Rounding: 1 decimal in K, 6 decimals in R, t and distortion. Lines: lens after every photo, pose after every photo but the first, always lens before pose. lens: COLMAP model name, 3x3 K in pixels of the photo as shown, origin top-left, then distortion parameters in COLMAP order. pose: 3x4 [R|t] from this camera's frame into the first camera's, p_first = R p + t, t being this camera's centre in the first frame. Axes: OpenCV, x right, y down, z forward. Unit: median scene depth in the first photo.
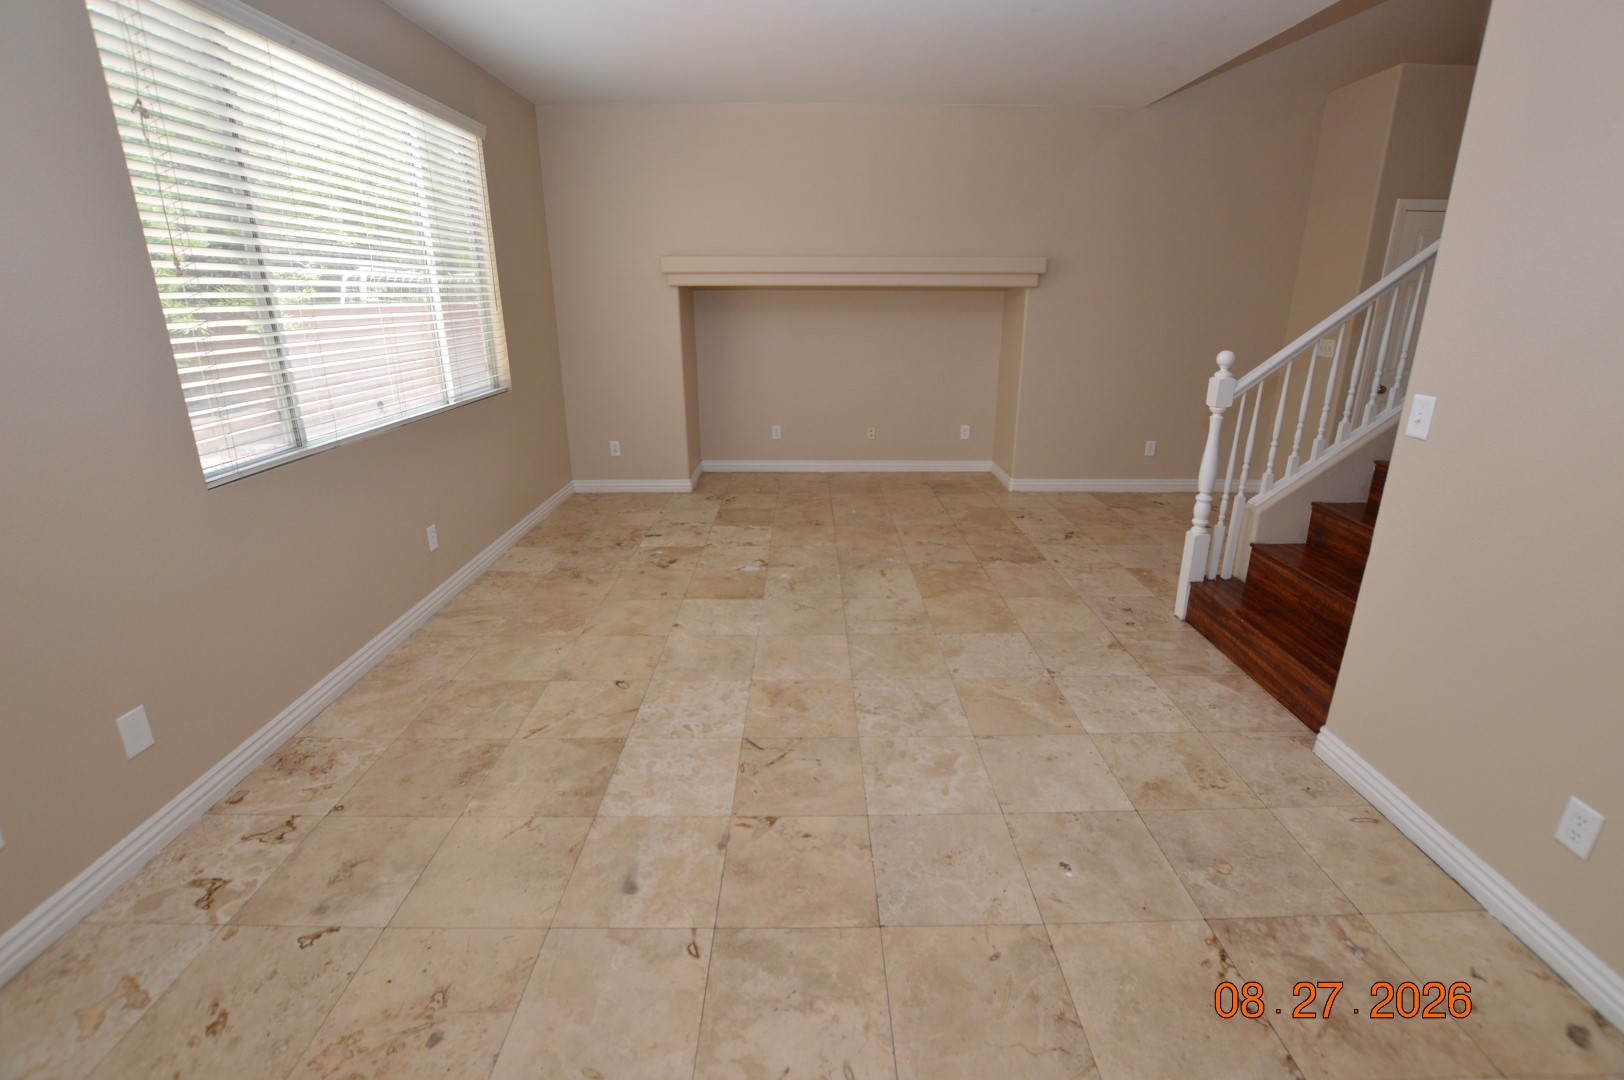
lens RADIAL K [[736.8, 0, 815.1], [0, 736.8, 538.5], [0, 0, 1]] dist [-0.037373, 0.005789]
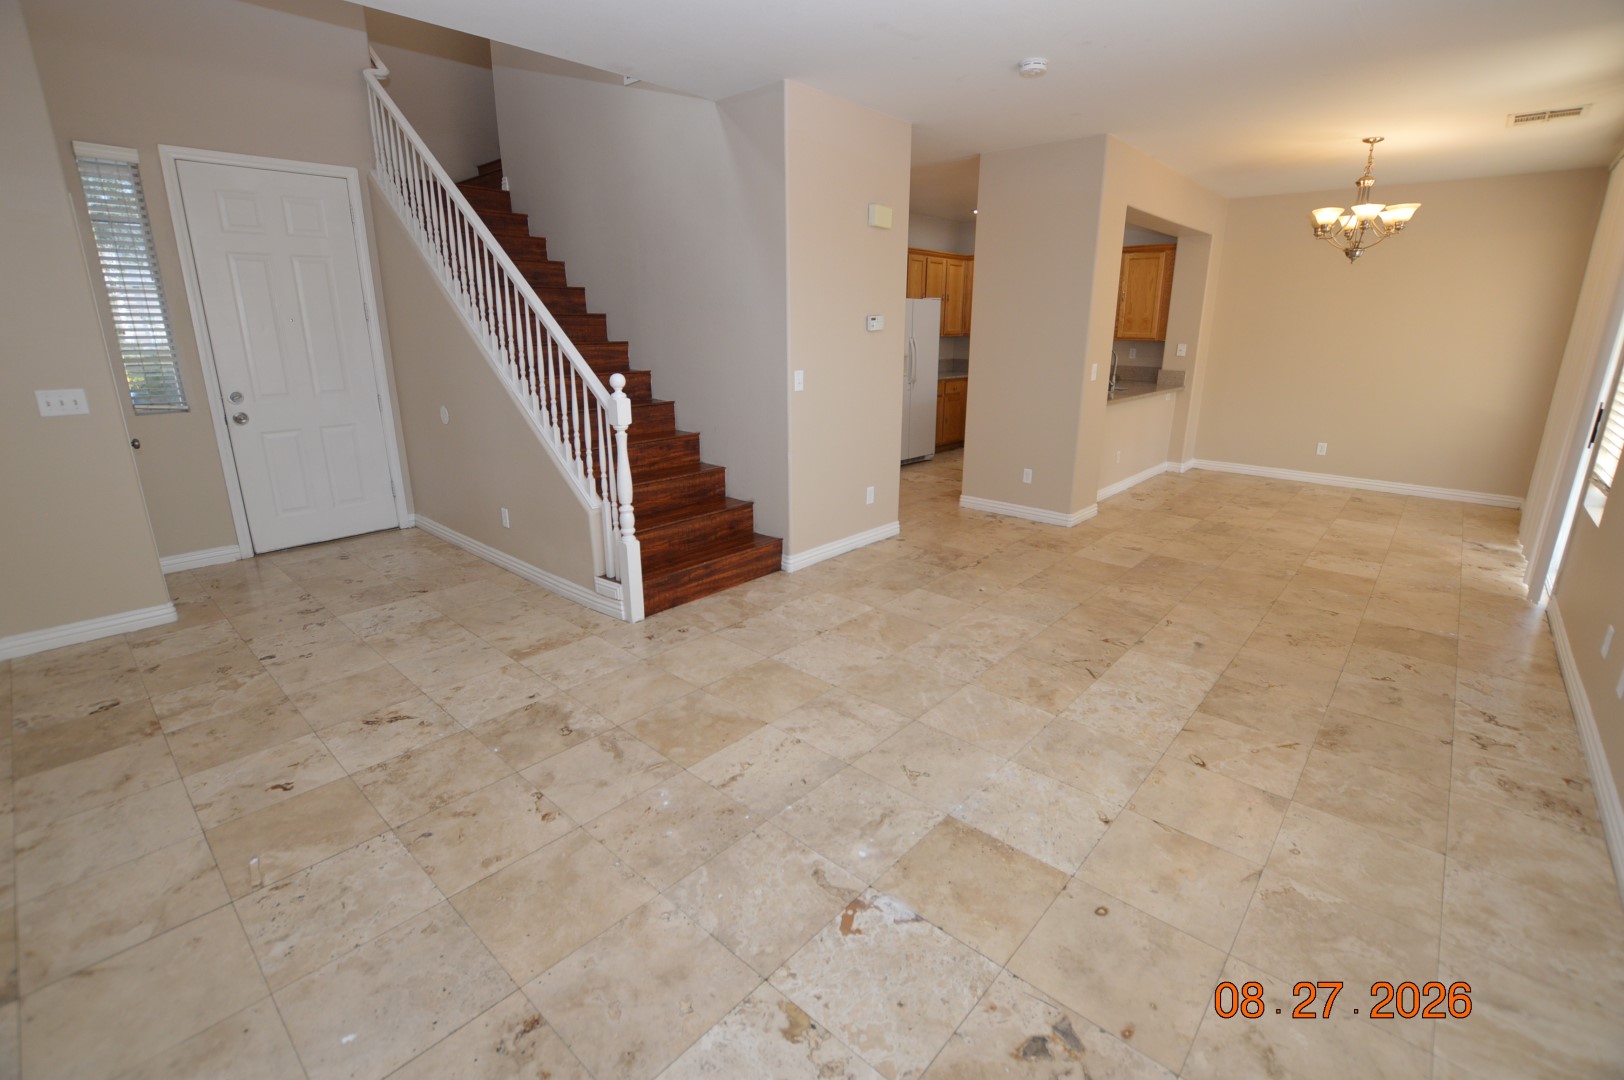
lens RADIAL K [[736.8, 0, 815.1], [0, 736.8, 538.5], [0, 0, 1]] dist [-0.037373, 0.005789]
pose [[-0.746907, -0.190045, 0.637192, -0.402174], [0.205382, 0.845489, 0.492916, -0.529273], [-0.632415, 0.499030, -0.592470, 1.583843]]
